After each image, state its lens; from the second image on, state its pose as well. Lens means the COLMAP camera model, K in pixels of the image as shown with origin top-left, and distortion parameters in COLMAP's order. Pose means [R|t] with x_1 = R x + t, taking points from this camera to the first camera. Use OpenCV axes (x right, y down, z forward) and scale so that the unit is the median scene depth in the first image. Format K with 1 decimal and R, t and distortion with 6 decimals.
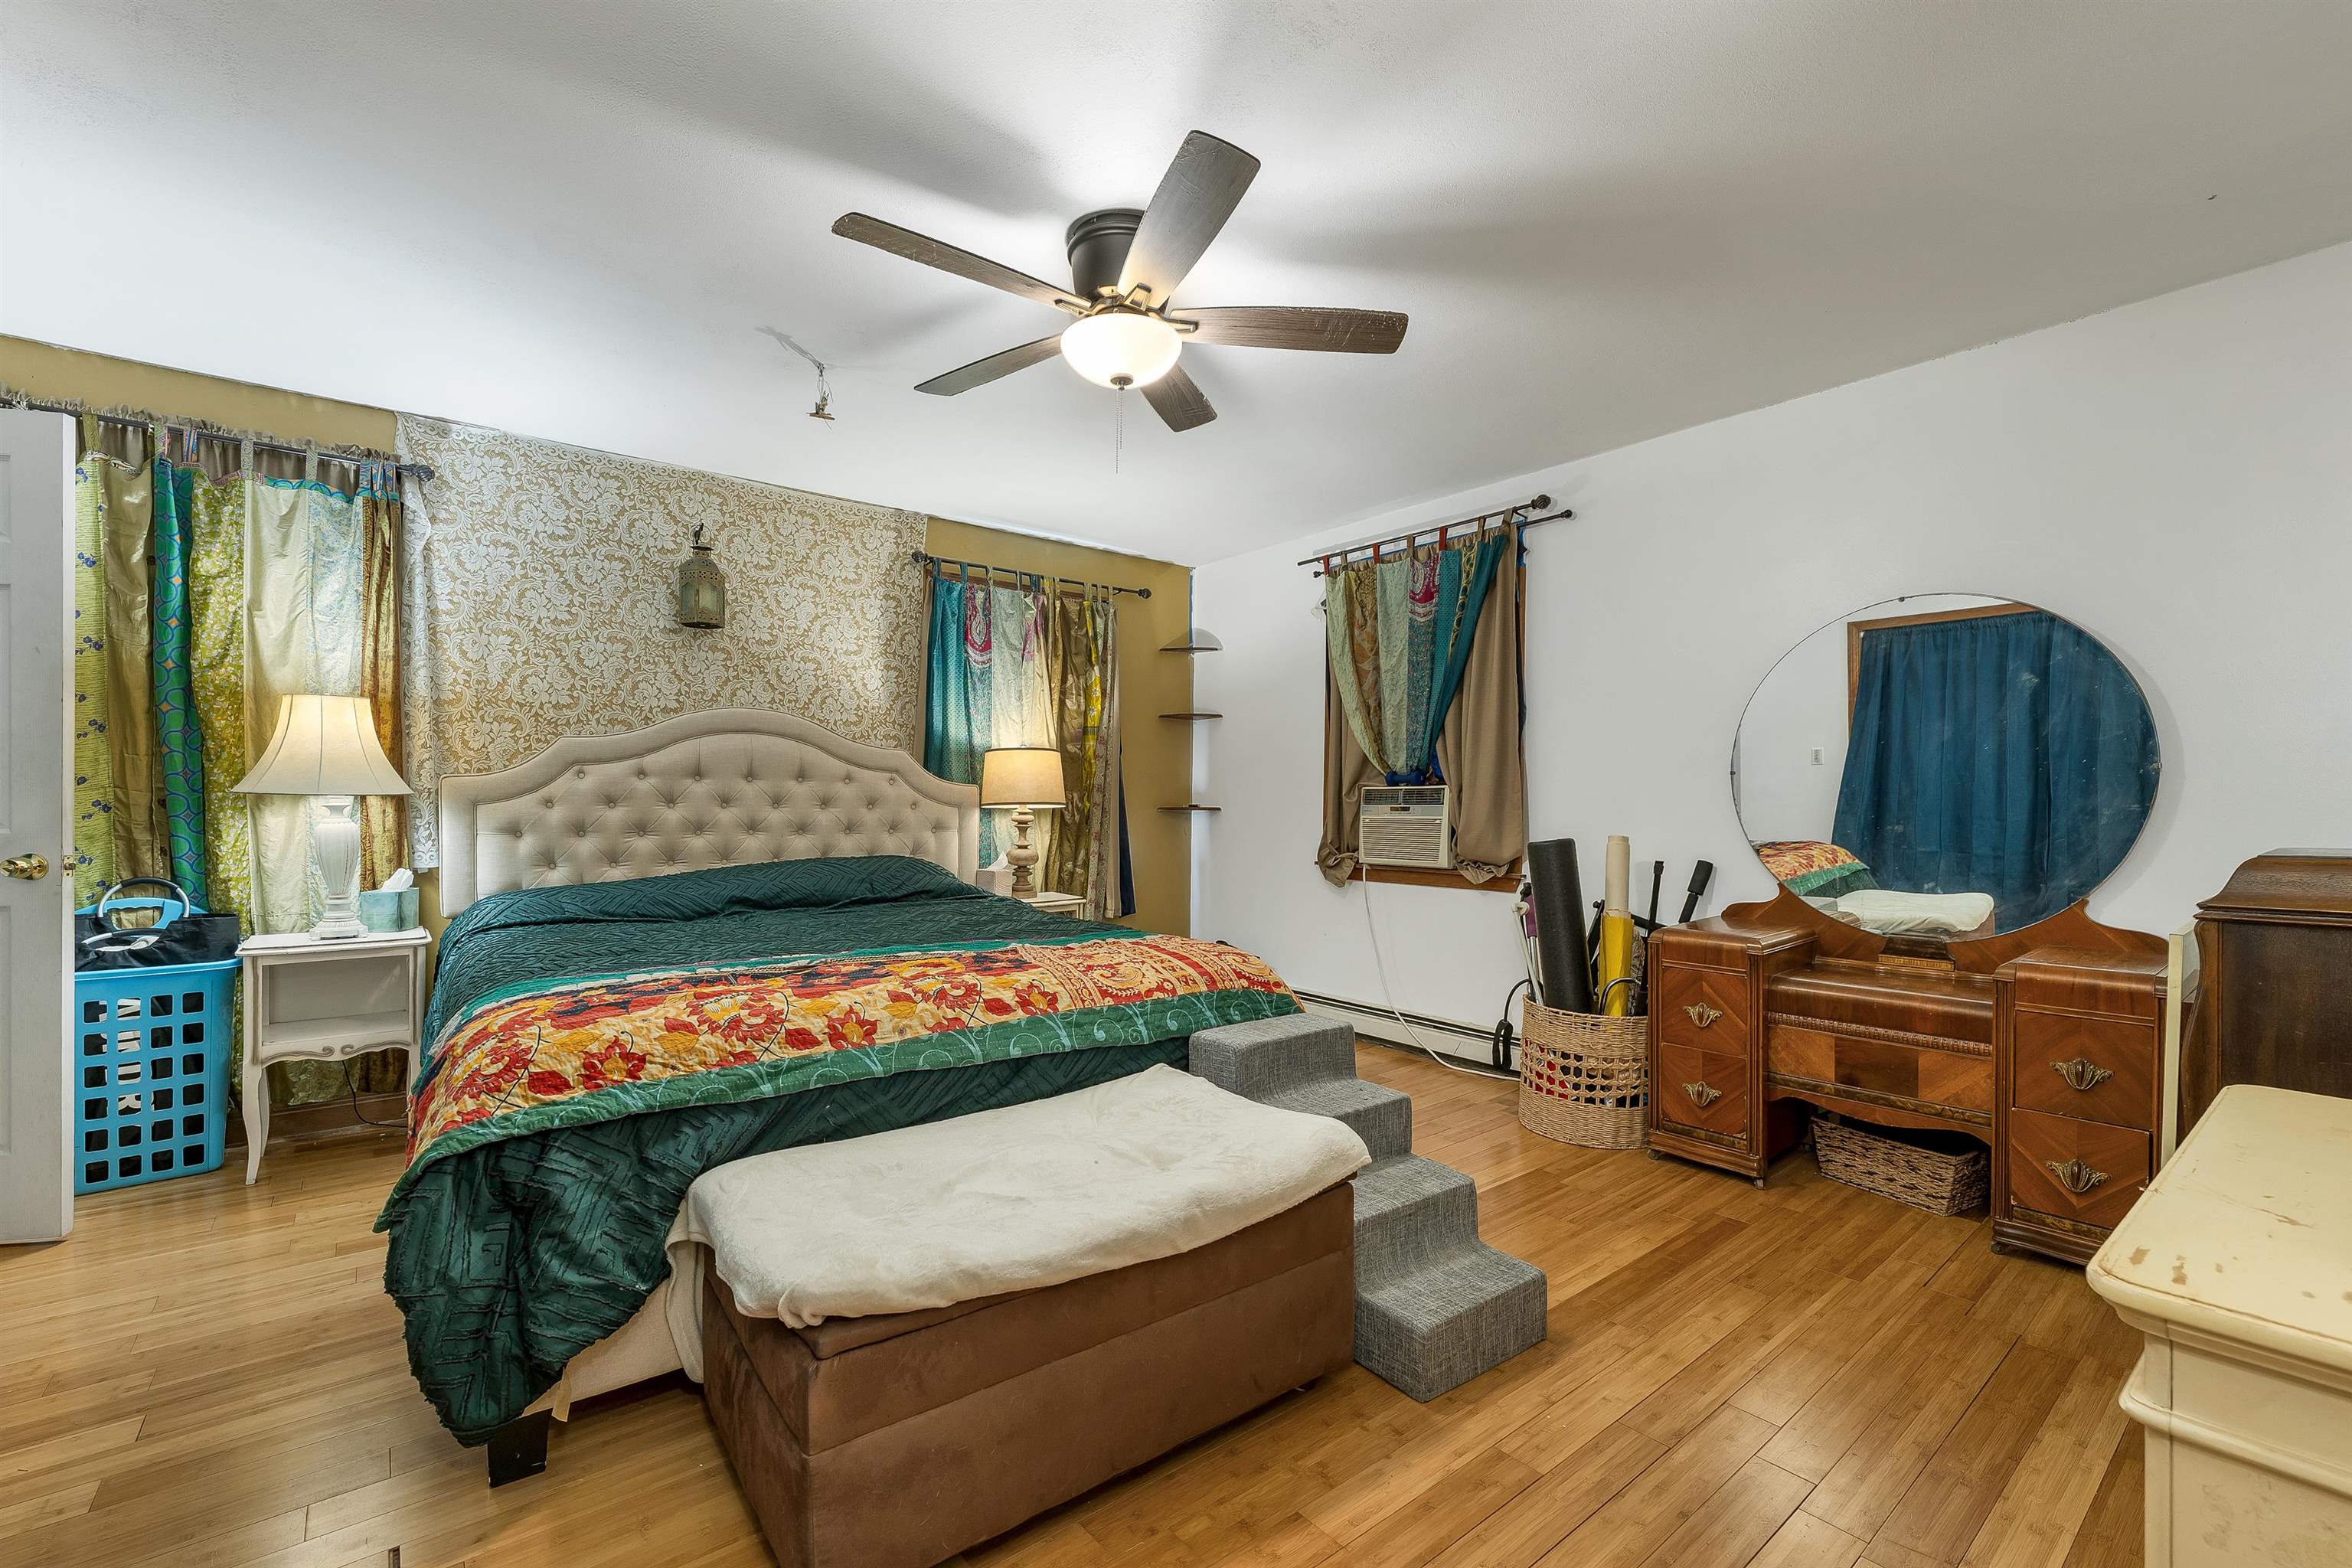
lens RADIAL K [[977.8, 0, 1183.6], [0, 977.8, 800.7], [0, 0, 1]] dist [-0.001961, -0.000219]
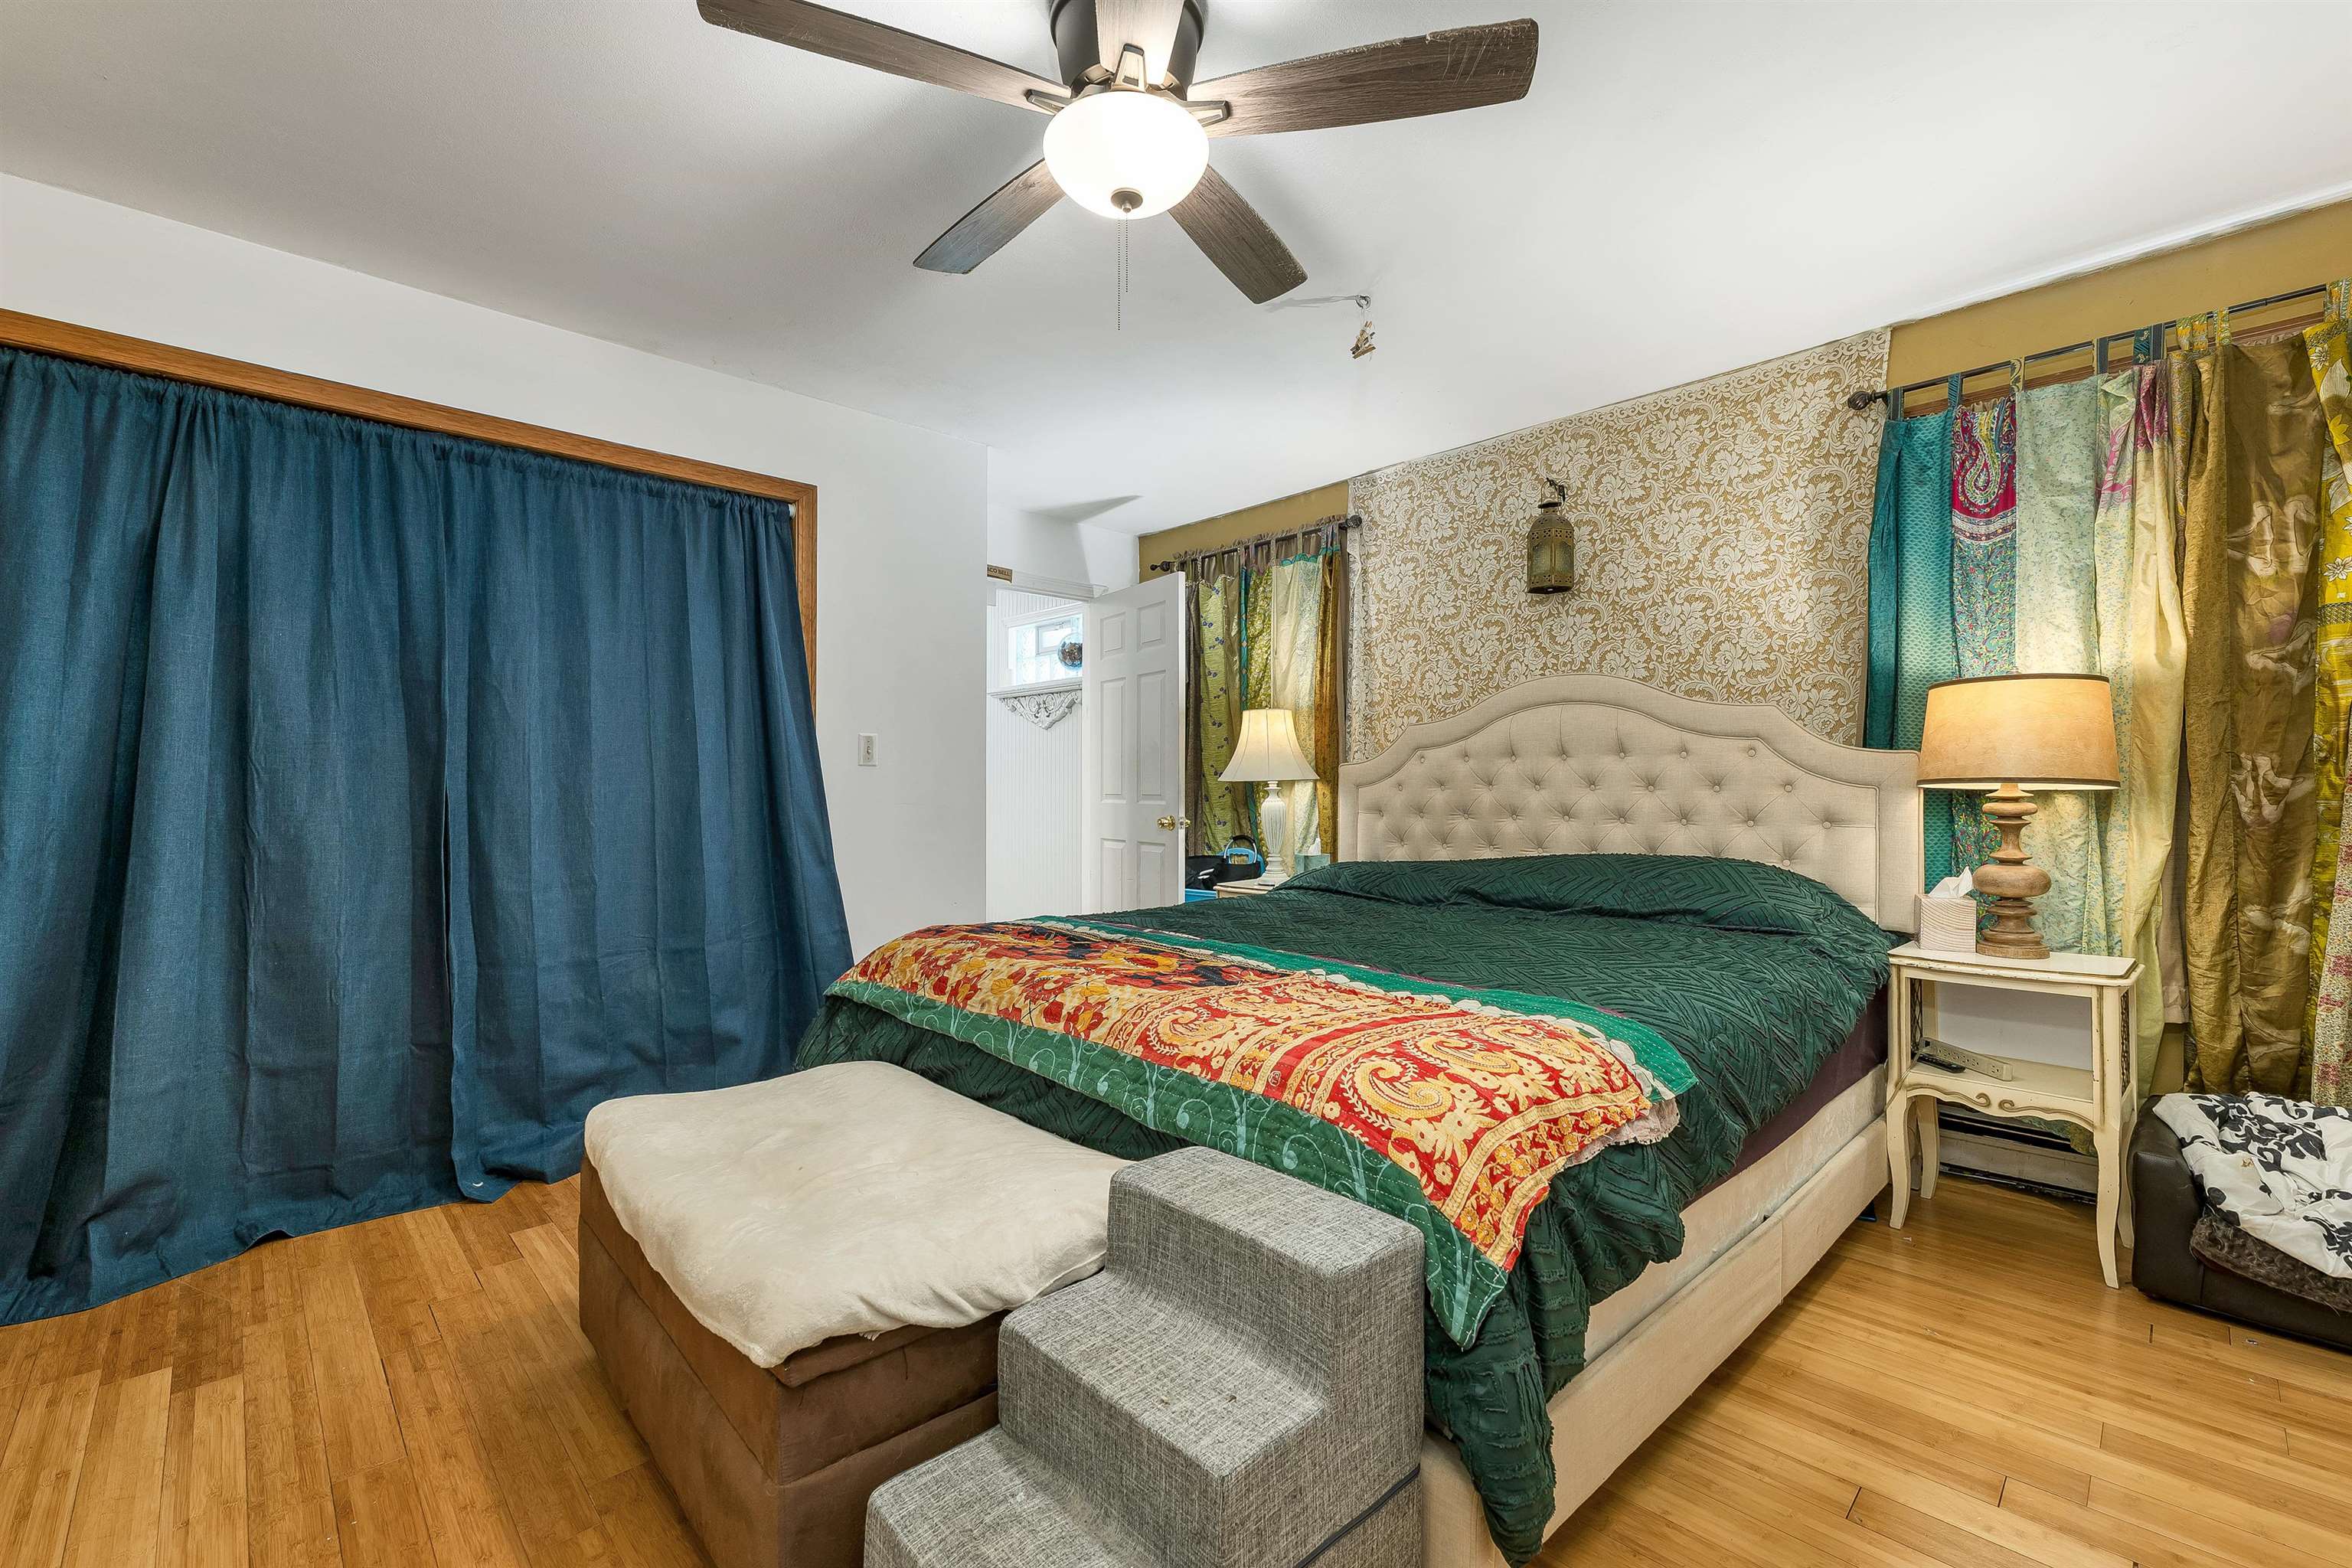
lens RADIAL K [[972.3, 0, 1143.2], [0, 972.3, 785.6], [0, 0, 1]] dist [-0.003507, -0.000433]
pose [[0.082841, -0.008573, -0.996526, 0.363001], [0.006256, 0.999948, -0.008082, 0.007492], [0.996543, -0.005565, 0.082890, 0.530005]]
